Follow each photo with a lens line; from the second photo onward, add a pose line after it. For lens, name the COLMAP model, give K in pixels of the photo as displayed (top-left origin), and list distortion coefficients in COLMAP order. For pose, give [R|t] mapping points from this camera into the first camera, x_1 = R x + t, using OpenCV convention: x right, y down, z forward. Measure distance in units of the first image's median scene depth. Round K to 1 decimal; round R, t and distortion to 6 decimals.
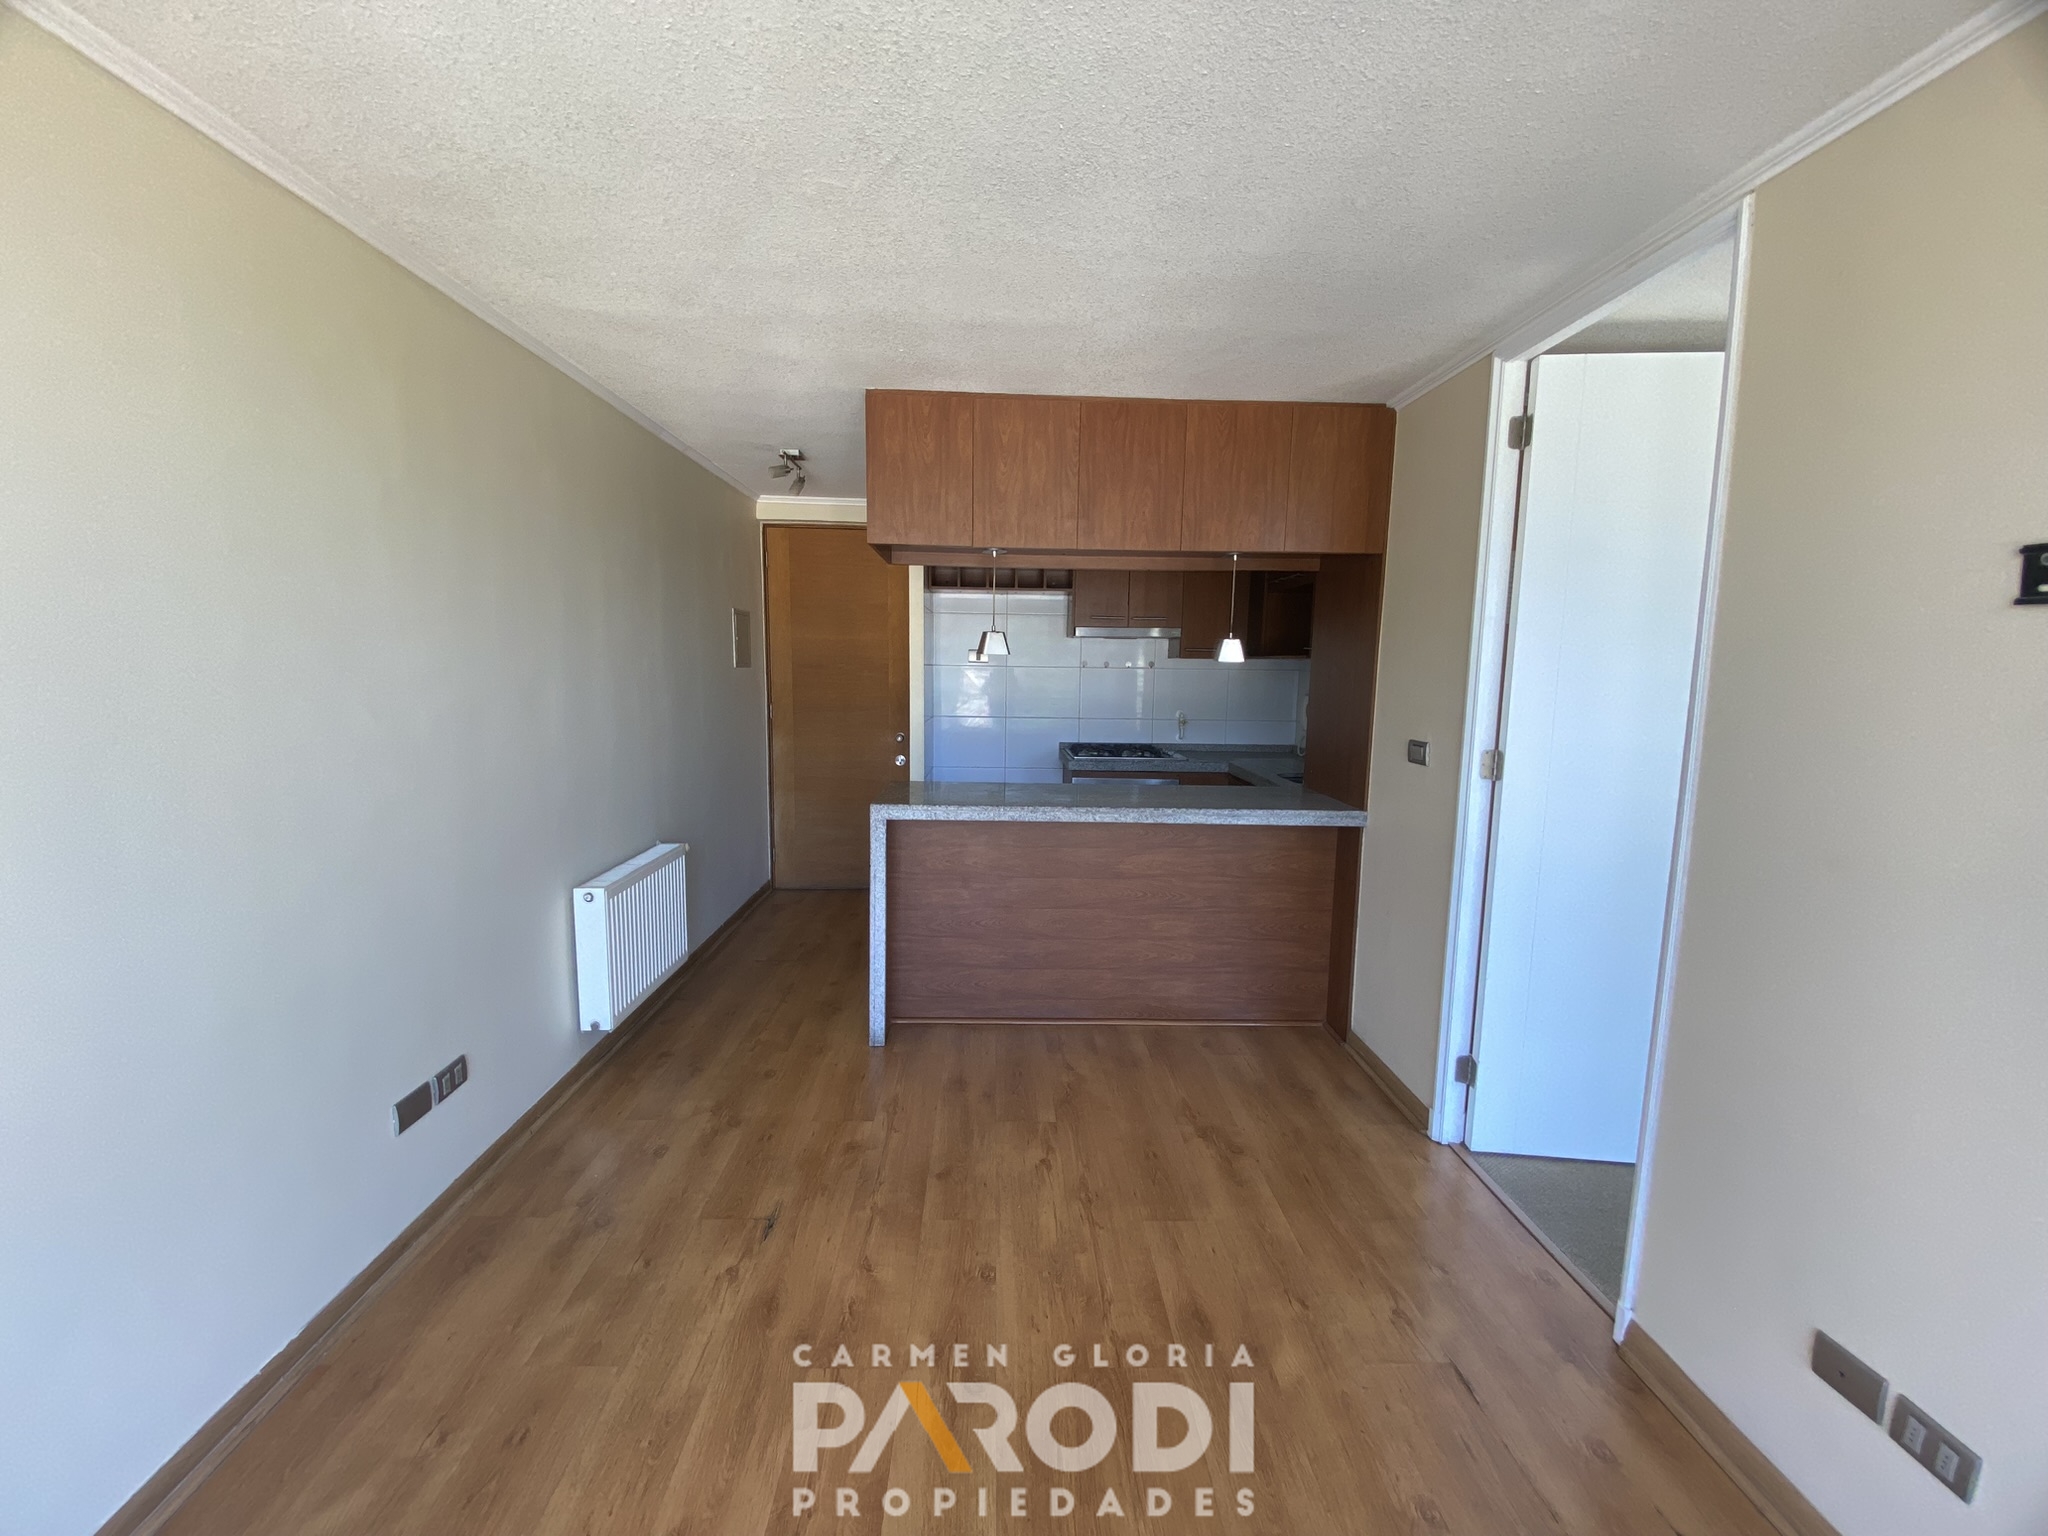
lens RADIAL K [[832.0, 0, 1016.6], [0, 832.0, 760.4], [0, 0, 1]] dist [0.044936, -0.029520]
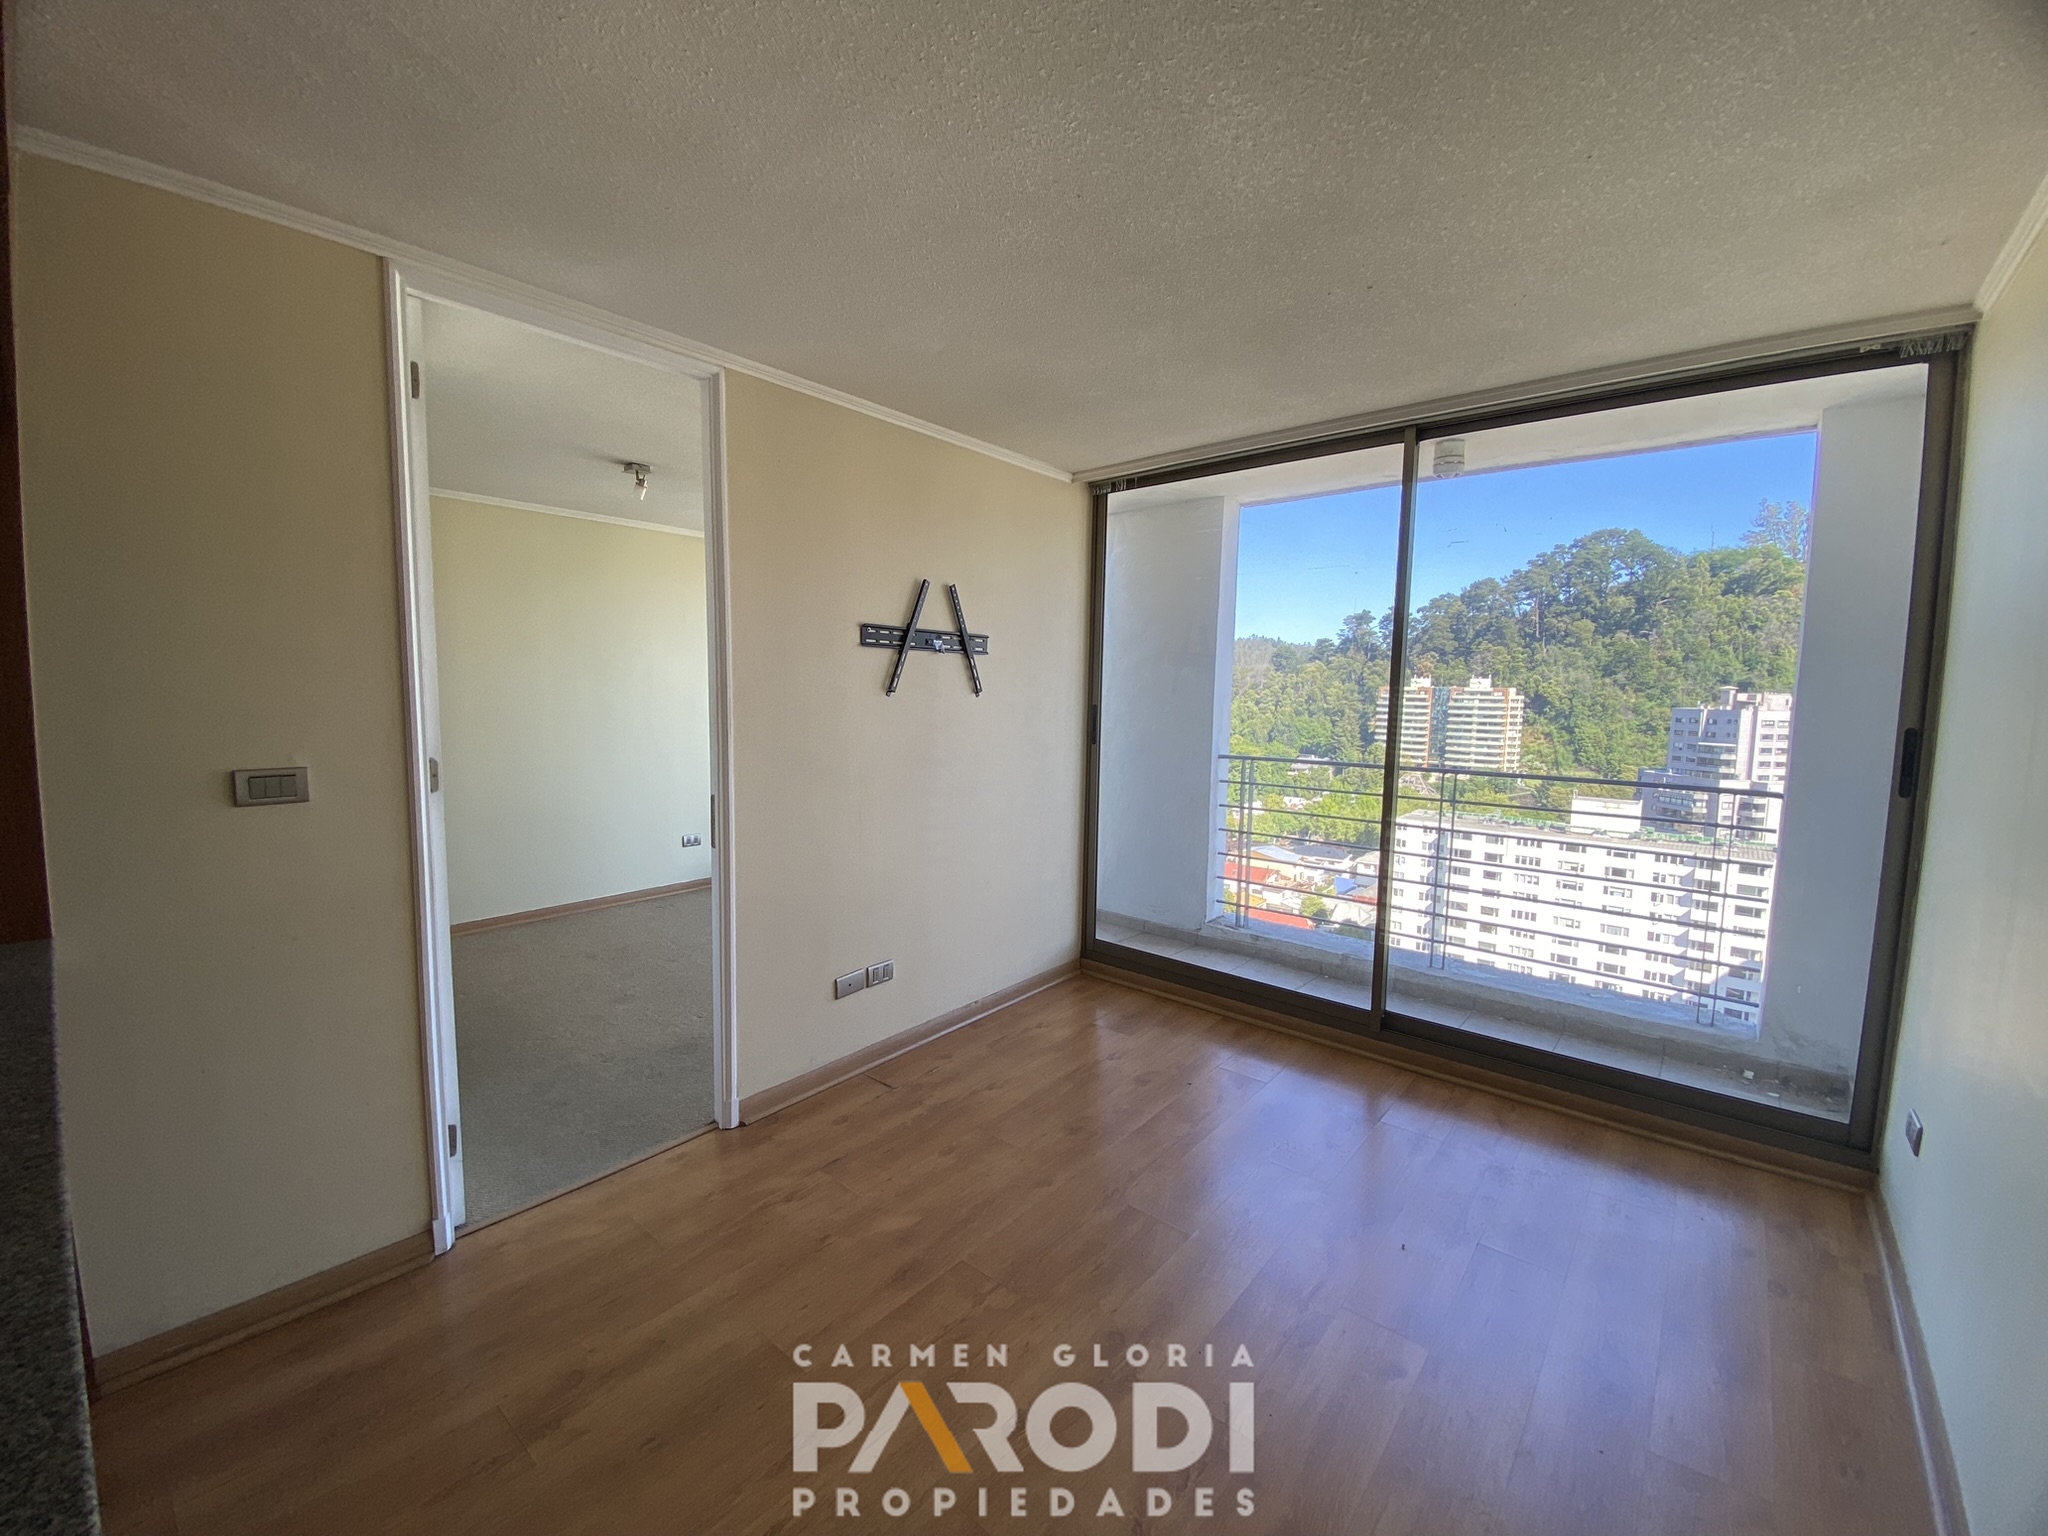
lens RADIAL K [[832.0, 0, 1016.6], [0, 832.0, 760.4], [0, 0, 1]] dist [0.044936, -0.029520]
pose [[-0.745898, -0.089214, 0.660059, -0.369494], [0.047078, 0.981449, 0.185855, -0.121136], [-0.664395, 0.169703, -0.727860, 1.069277]]
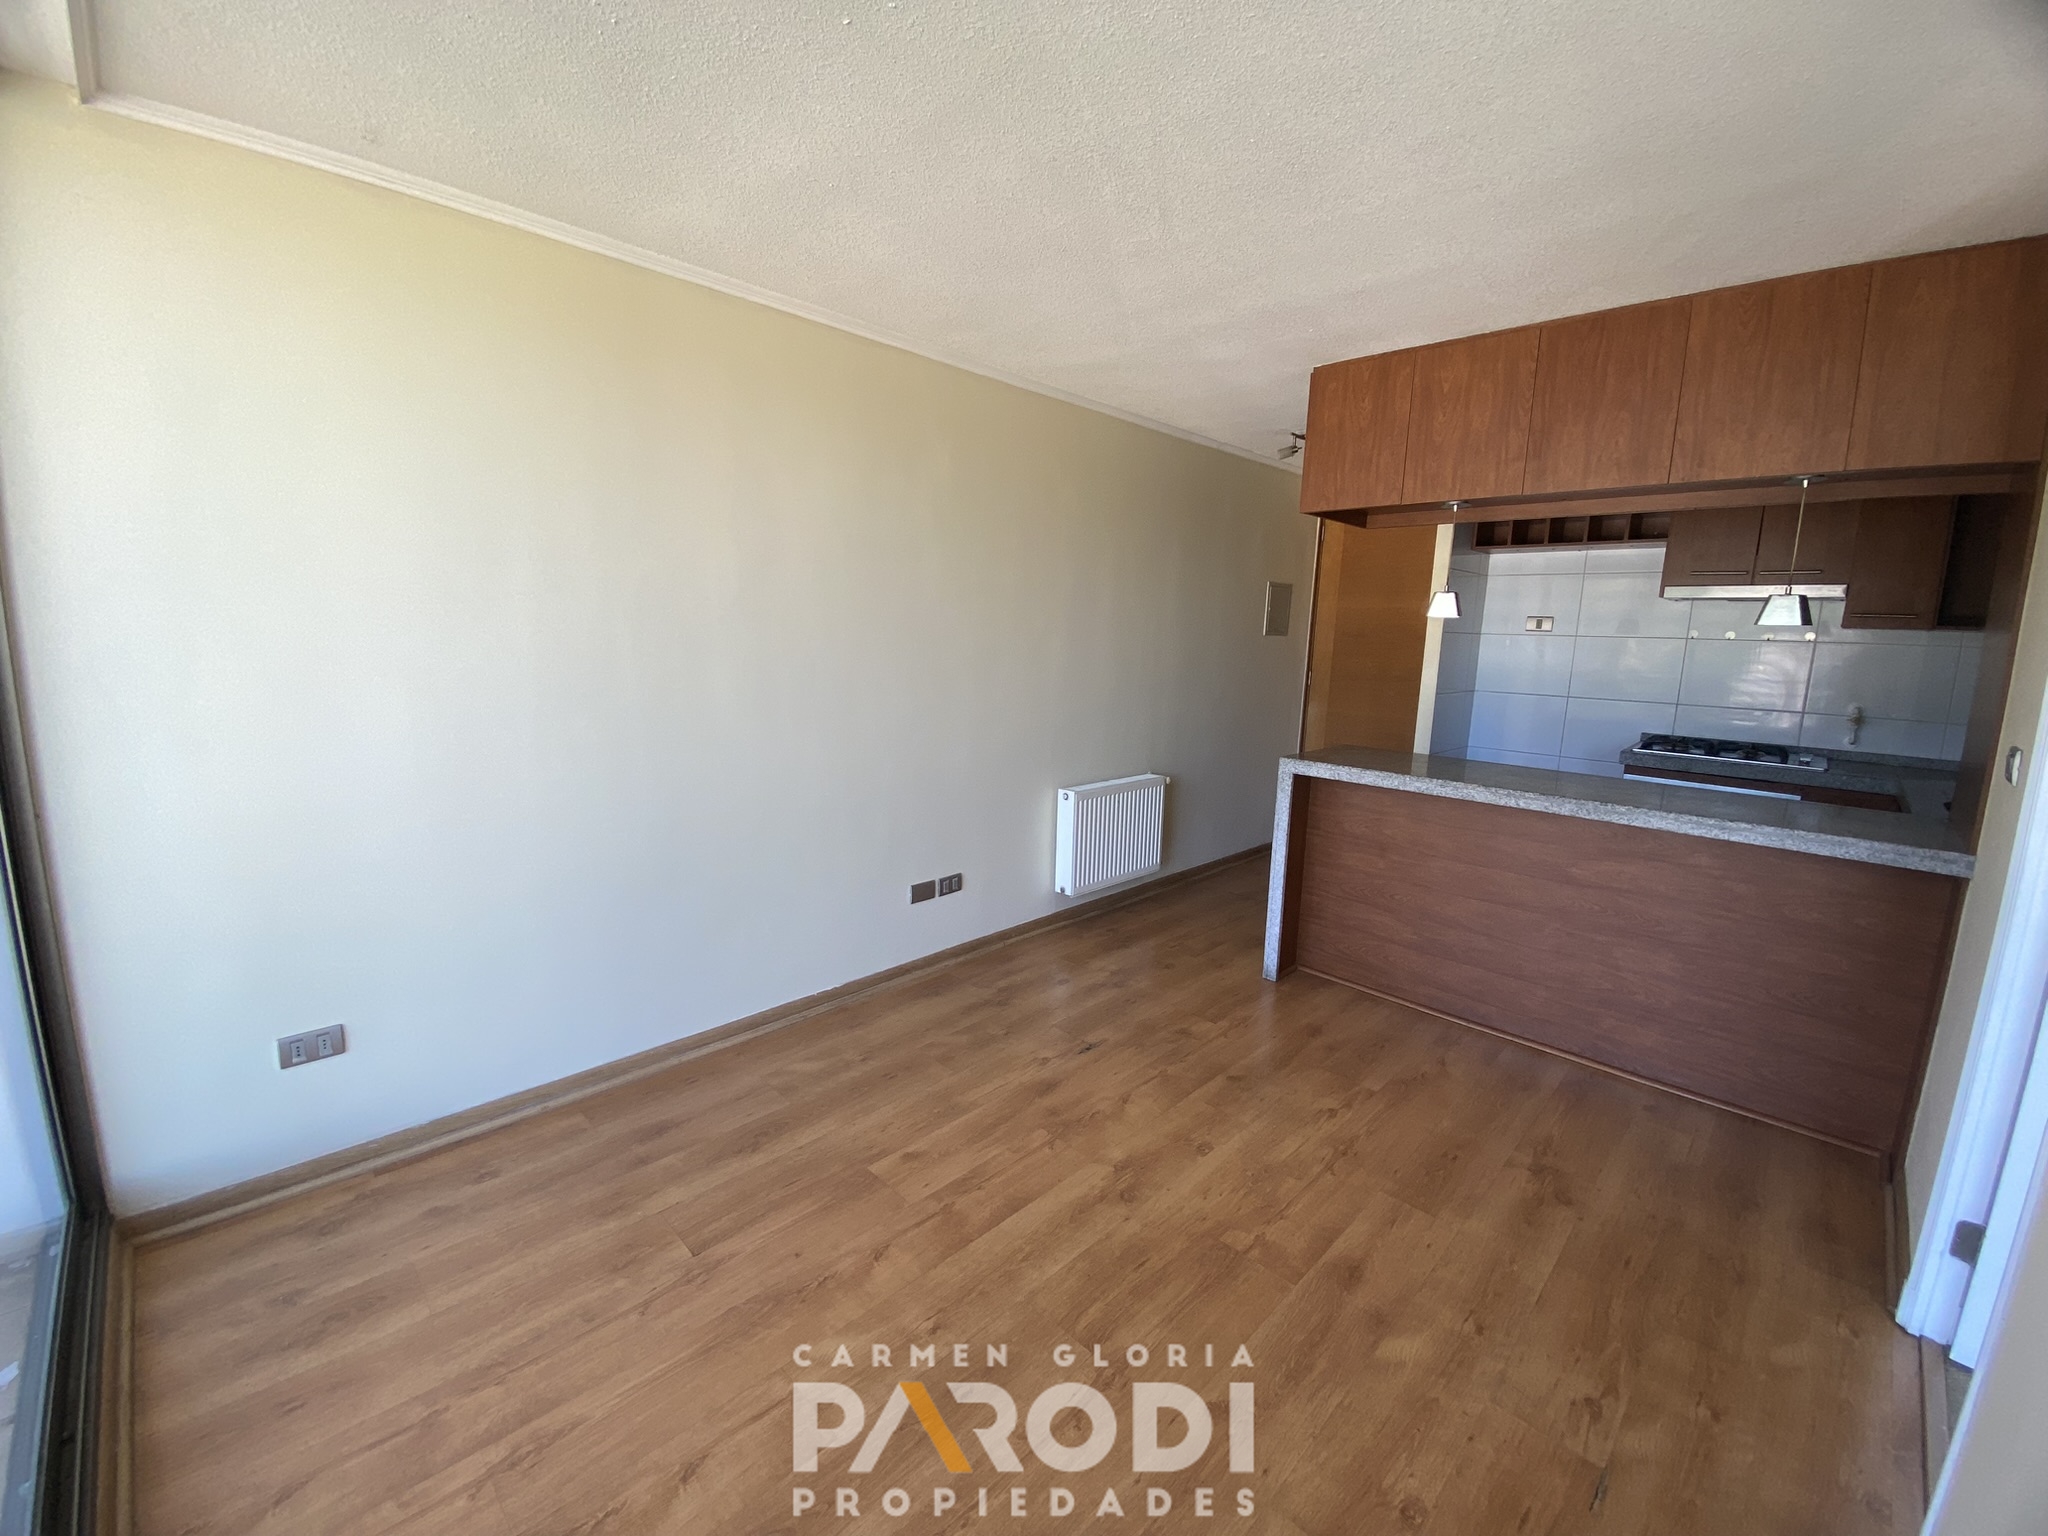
lens RADIAL K [[821.8, 0, 1020.0], [0, 821.8, 763.5], [0, 0, 1]] dist [0.062808, -0.048206]
pose [[0.688574, 0.120772, -0.715038, 0.395022], [-0.099941, 0.992430, 0.071382, 0.019429], [0.718246, 0.022310, 0.695432, 0.007100]]
